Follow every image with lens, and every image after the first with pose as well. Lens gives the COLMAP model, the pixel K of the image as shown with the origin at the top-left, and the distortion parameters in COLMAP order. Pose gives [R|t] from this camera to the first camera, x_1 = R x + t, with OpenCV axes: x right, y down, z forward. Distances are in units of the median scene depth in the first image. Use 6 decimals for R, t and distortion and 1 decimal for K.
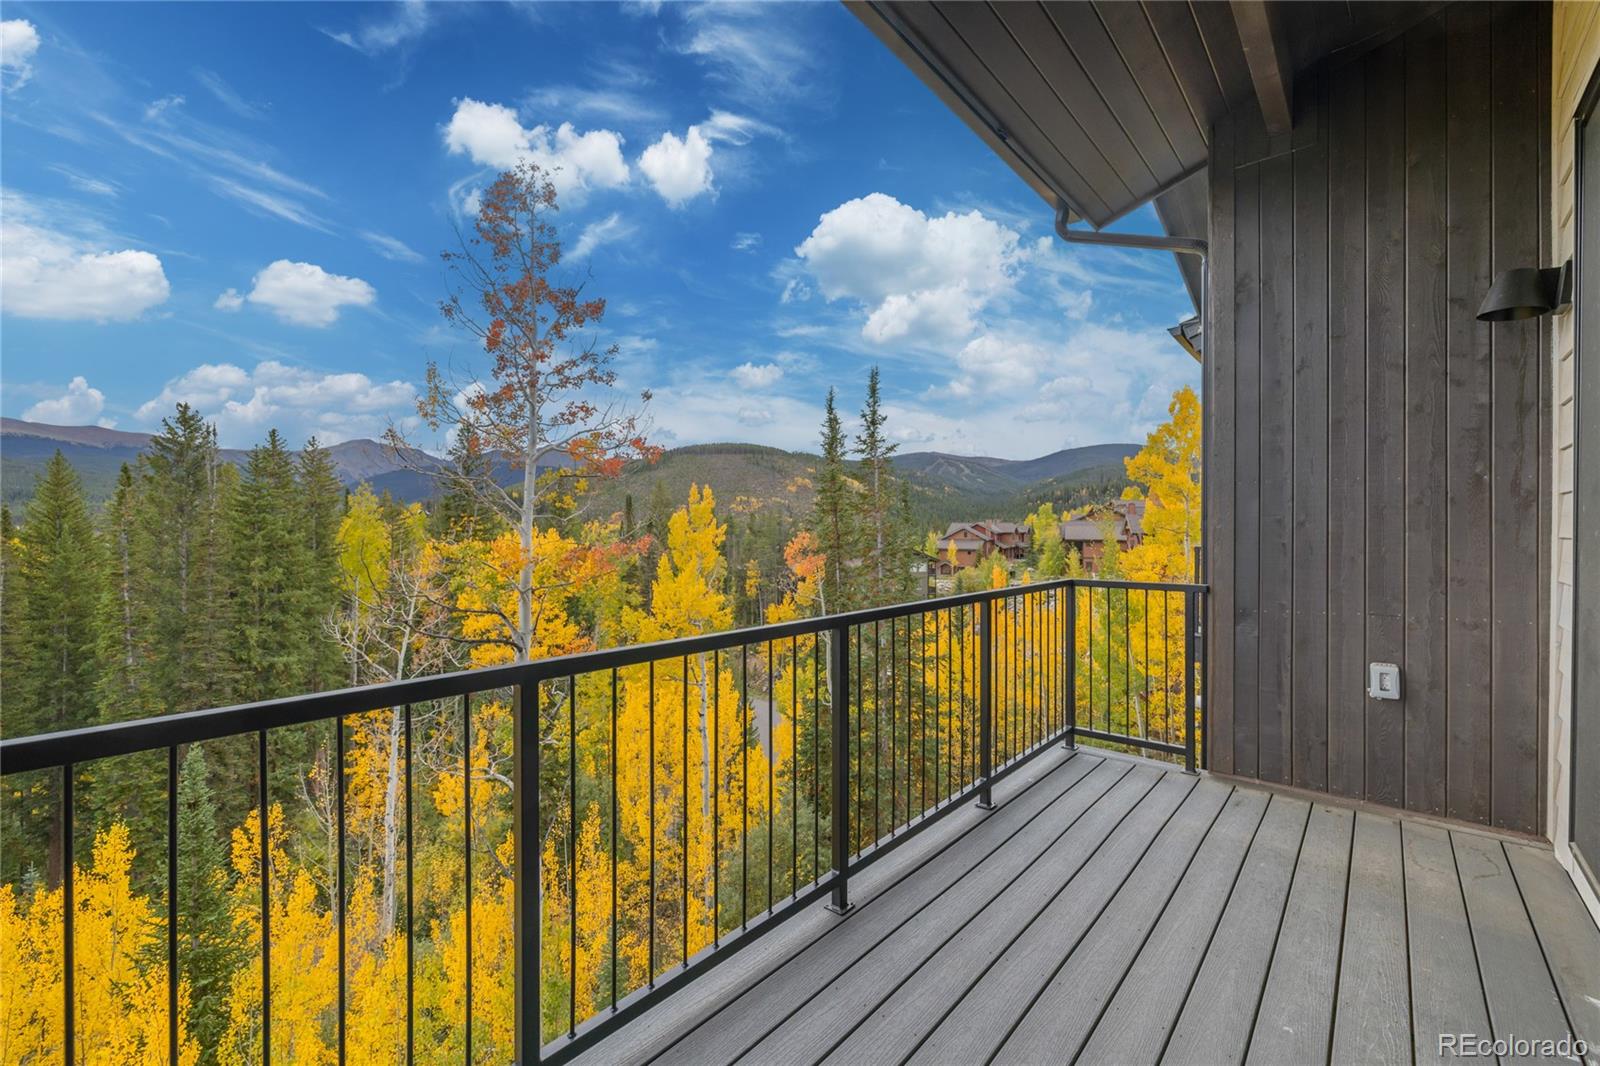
lens RADIAL K [[671.4, 0, 791.7], [0, 671.4, 526.7], [0, 0, 1]] dist [0.000453, 0.000637]
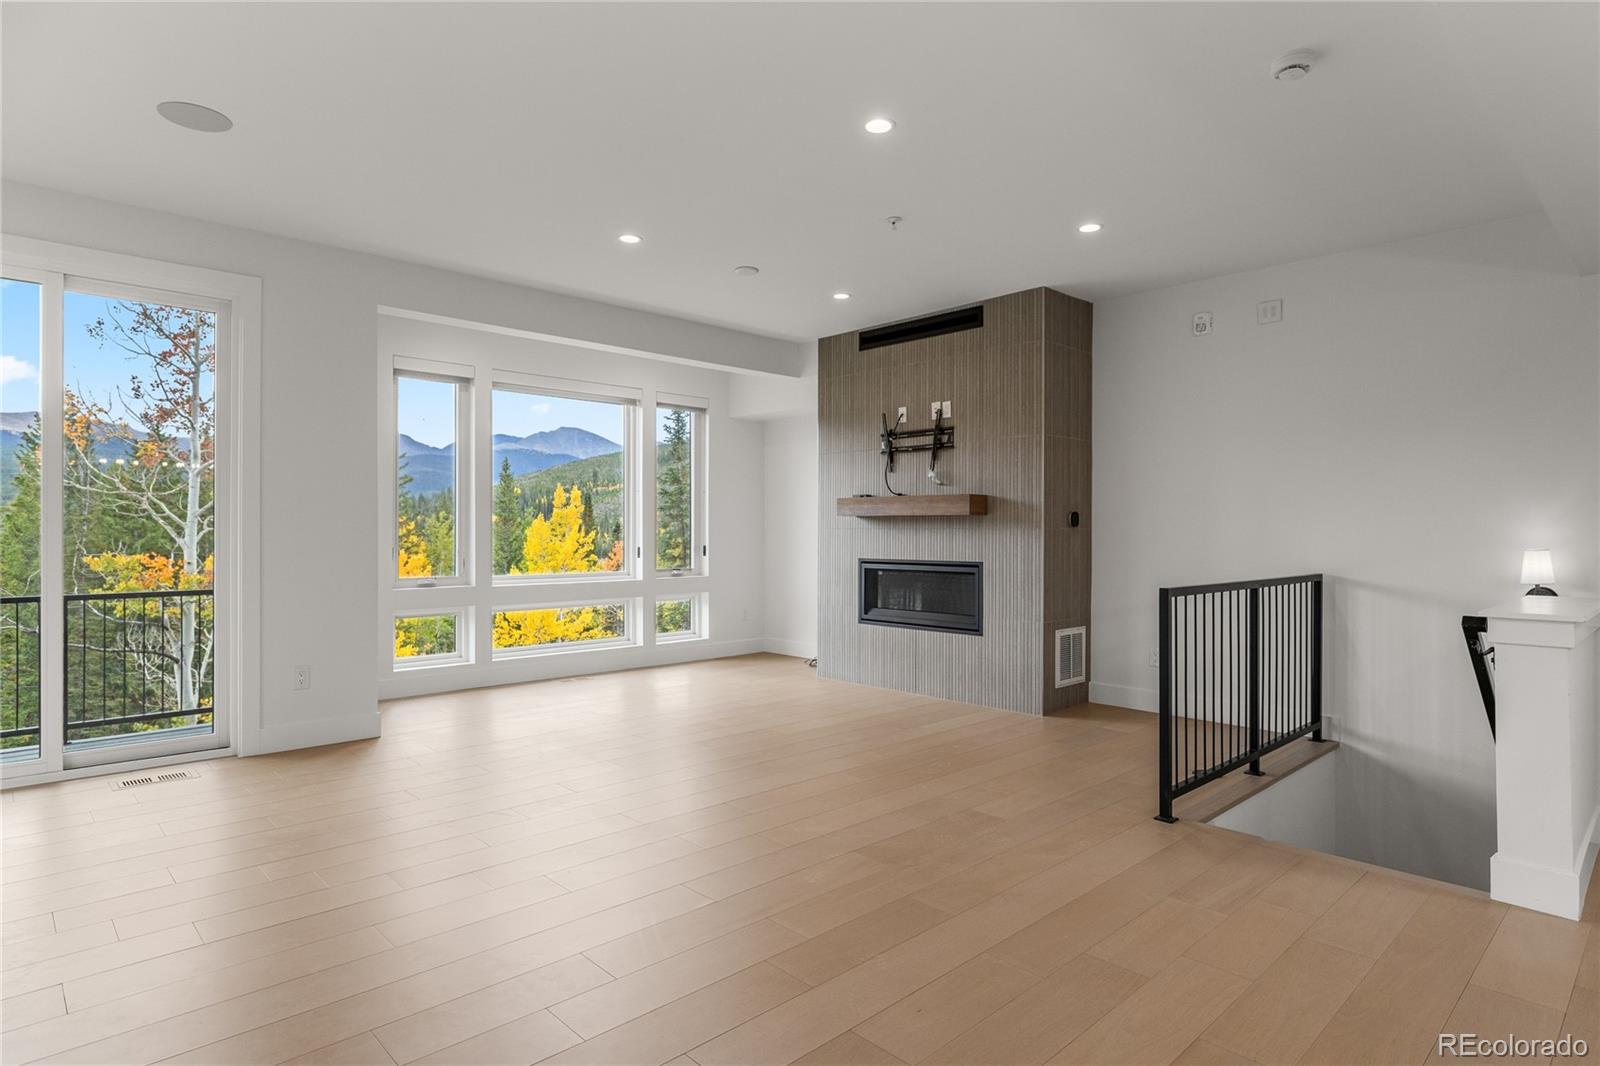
lens RADIAL K [[868.7, 0, 797.4], [0, 868.7, 531.5], [0, 0, 1]] dist [-0.001288, 0.002746]
pose [[0.996308, -0.004051, -0.085750, 0.183990], [0.004312, 0.999987, 0.002853, -0.003668], [0.085737, -0.003212, 0.996313, -0.064605]]
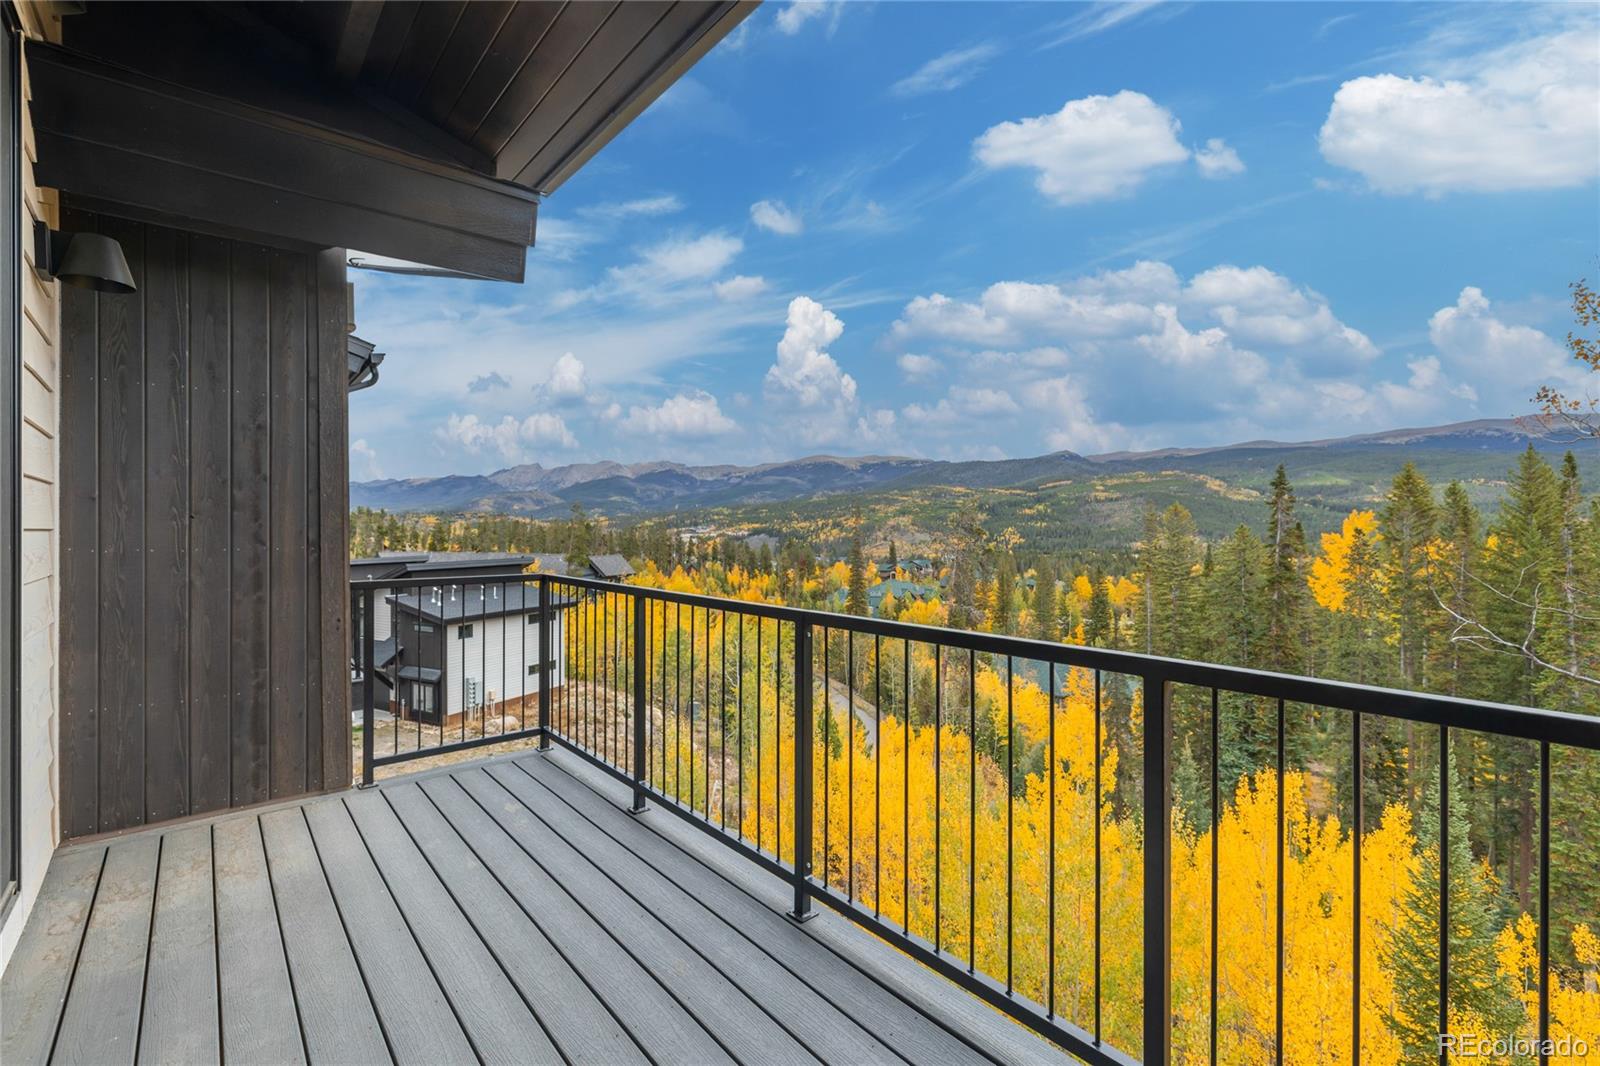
lens RADIAL K [[689.6, 0, 797.8], [0, 689.6, 526.1], [0, 0, 1]] dist [0.002252, -0.000459]
pose [[-0.125395, 0.001157, -0.992106, 0.072014], [0.004753, 0.999989, 0.000566, 0.000887], [0.992095, -0.004645, -0.125399, 0.076903]]
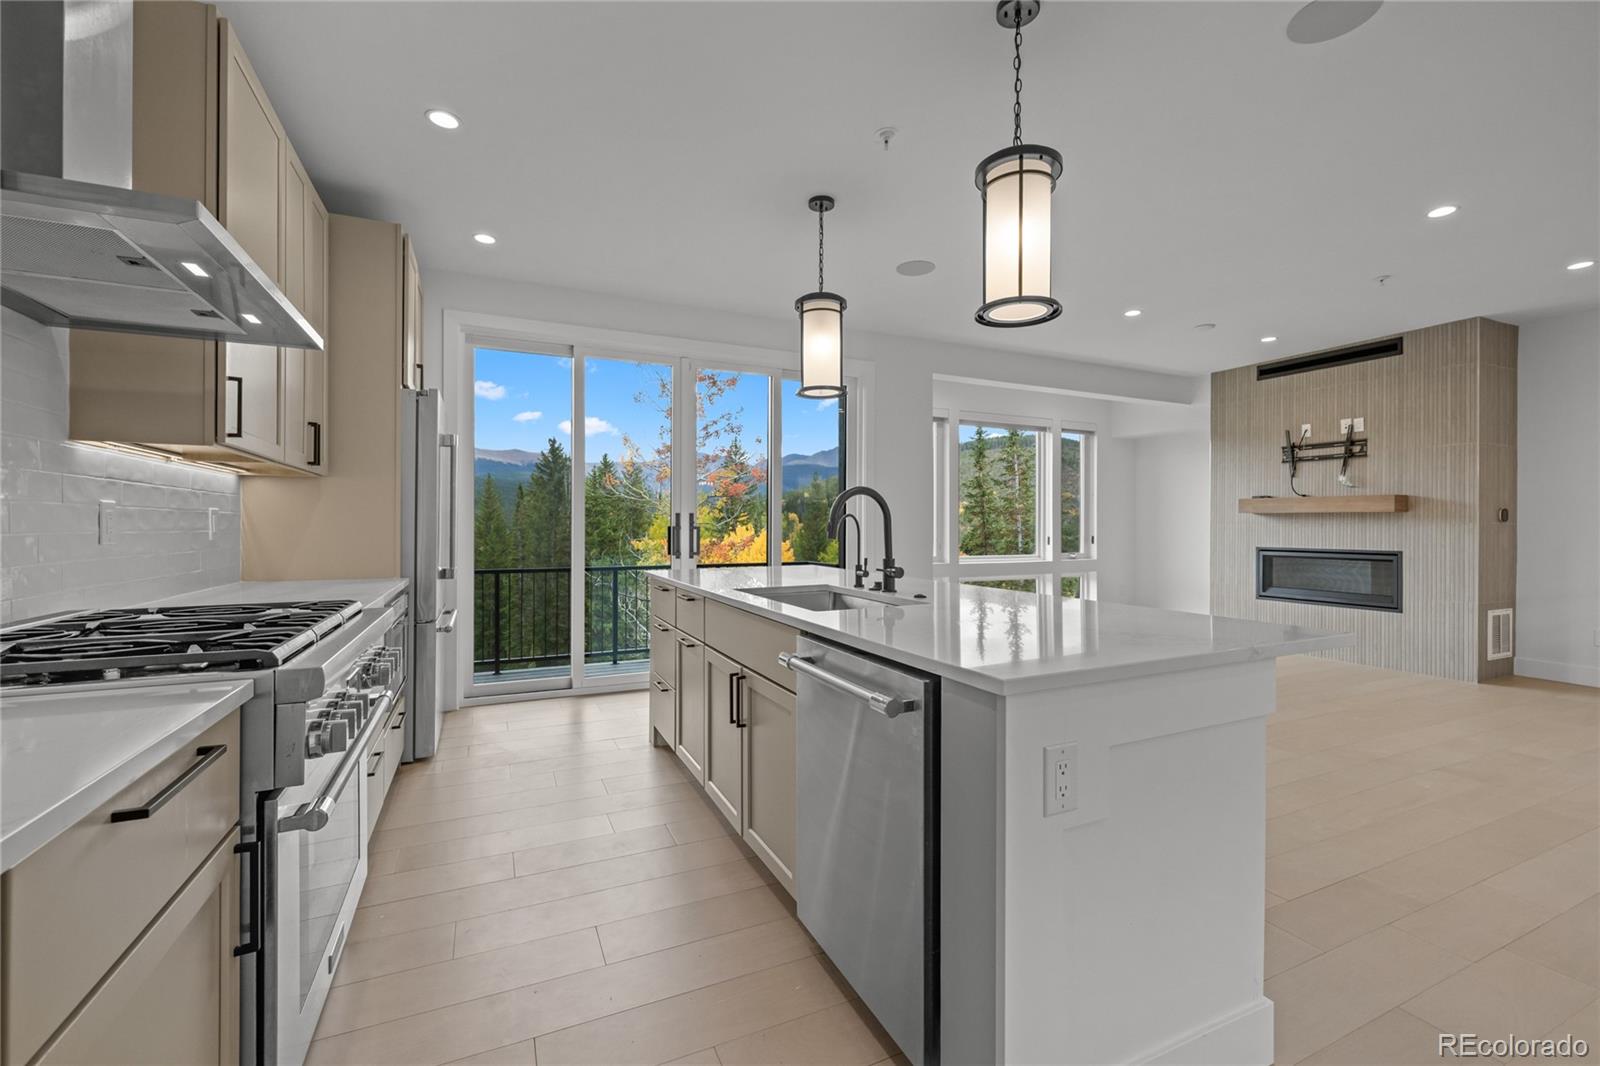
lens RADIAL K [[671.4, 0, 799.5], [0, 671.4, 523.8], [0, 0, 1]] dist [0.000453, 0.000637]
pose [[0.918992, -0.002975, -0.394266, 0.134318], [0.002966, 0.999995, -0.000632, -0.003758], [0.394266, -0.000589, 0.918996, -0.094633]]
